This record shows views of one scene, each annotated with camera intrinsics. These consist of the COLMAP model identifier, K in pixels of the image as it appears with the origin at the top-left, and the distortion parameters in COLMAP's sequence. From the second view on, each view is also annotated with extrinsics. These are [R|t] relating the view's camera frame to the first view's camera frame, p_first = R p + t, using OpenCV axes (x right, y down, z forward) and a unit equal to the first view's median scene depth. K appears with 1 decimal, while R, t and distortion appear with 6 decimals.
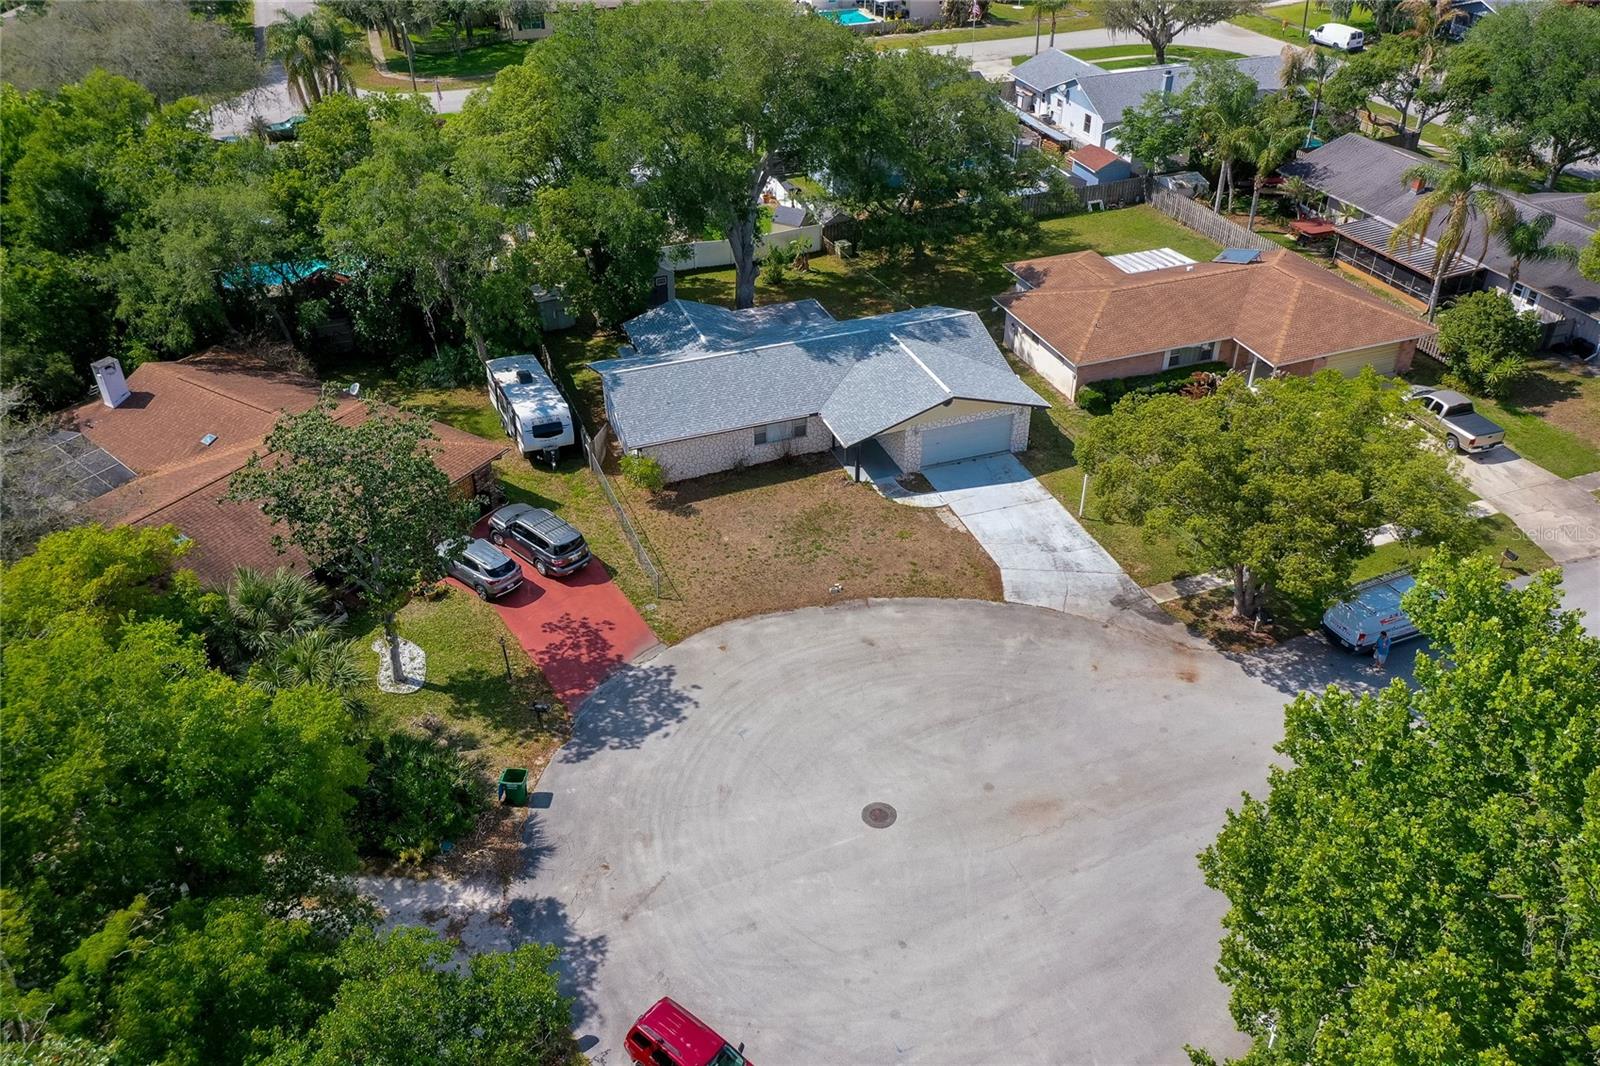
lens RADIAL K [[1271.1, 0, 800.0], [0, 1271.1, 533.0], [0, 0, 1]] dist [0.013709, 0.008793]
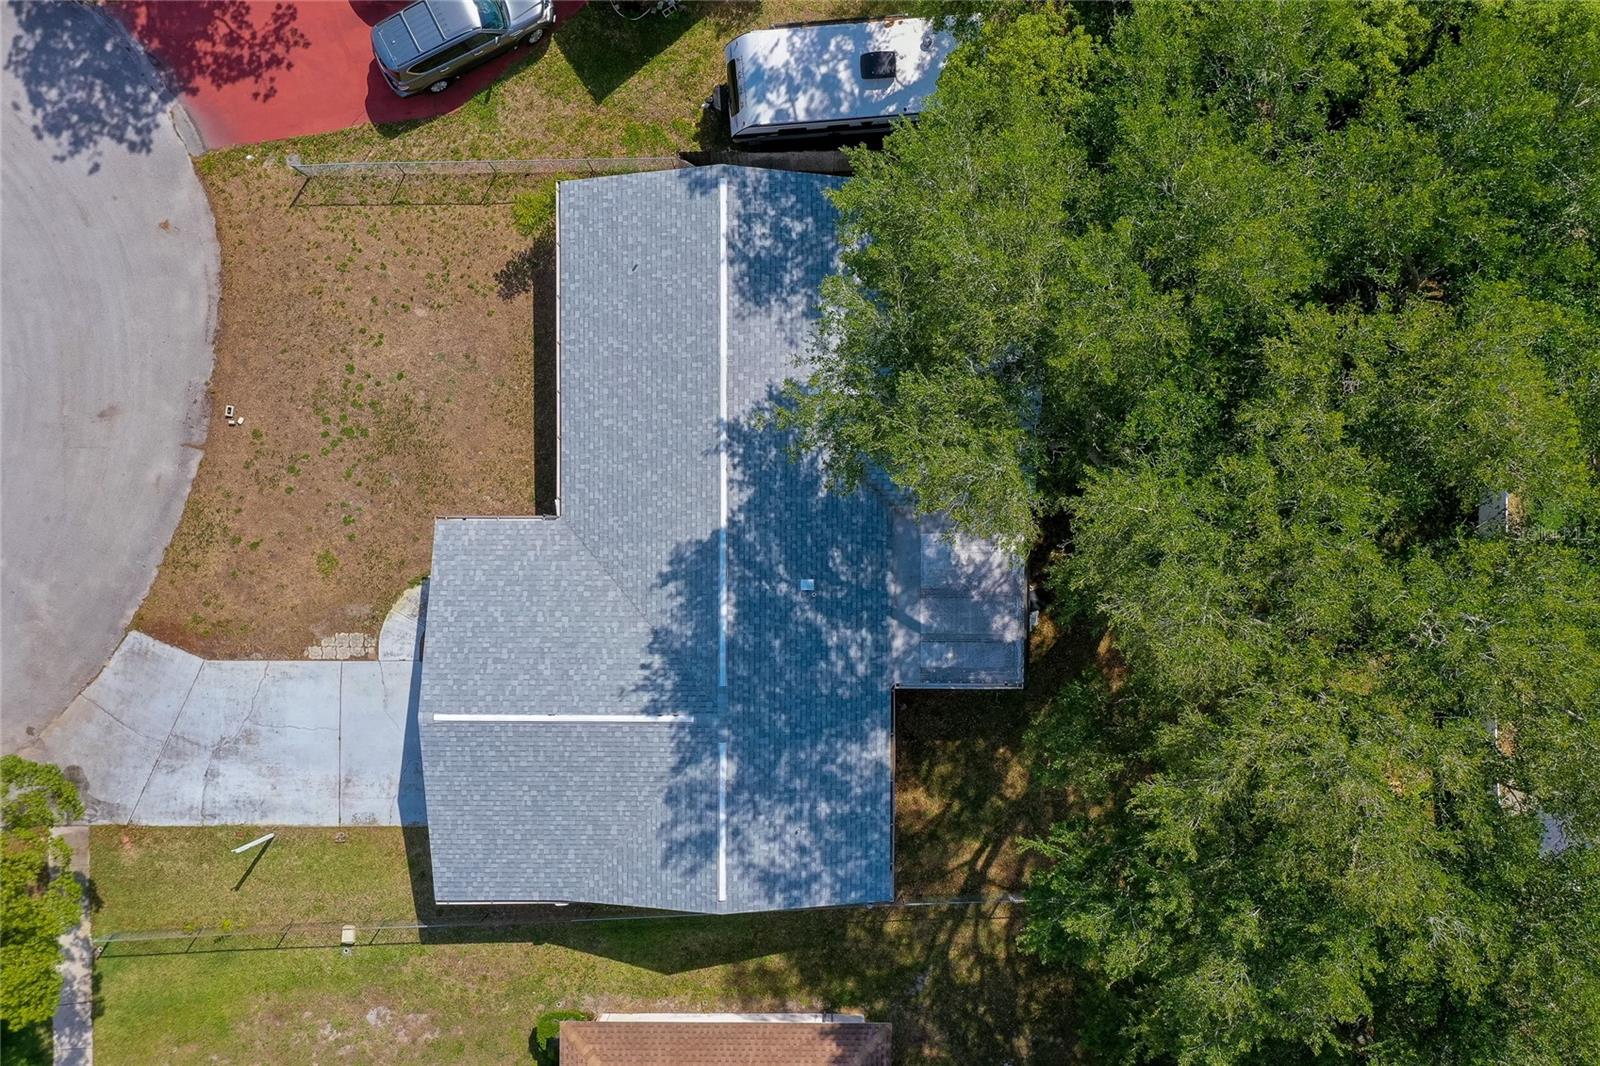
lens RADIAL K [[1319.4, 0, 796.5], [0, 1319.4, 598.2], [0, 0, 1]] dist [0.003722, 0.004196]
pose [[-0.345531, 0.938125, 0.023002, -0.001850], [-0.534708, -0.216969, 0.816708, -0.726186], [0.771165, 0.269899, 0.576593, 0.825473]]
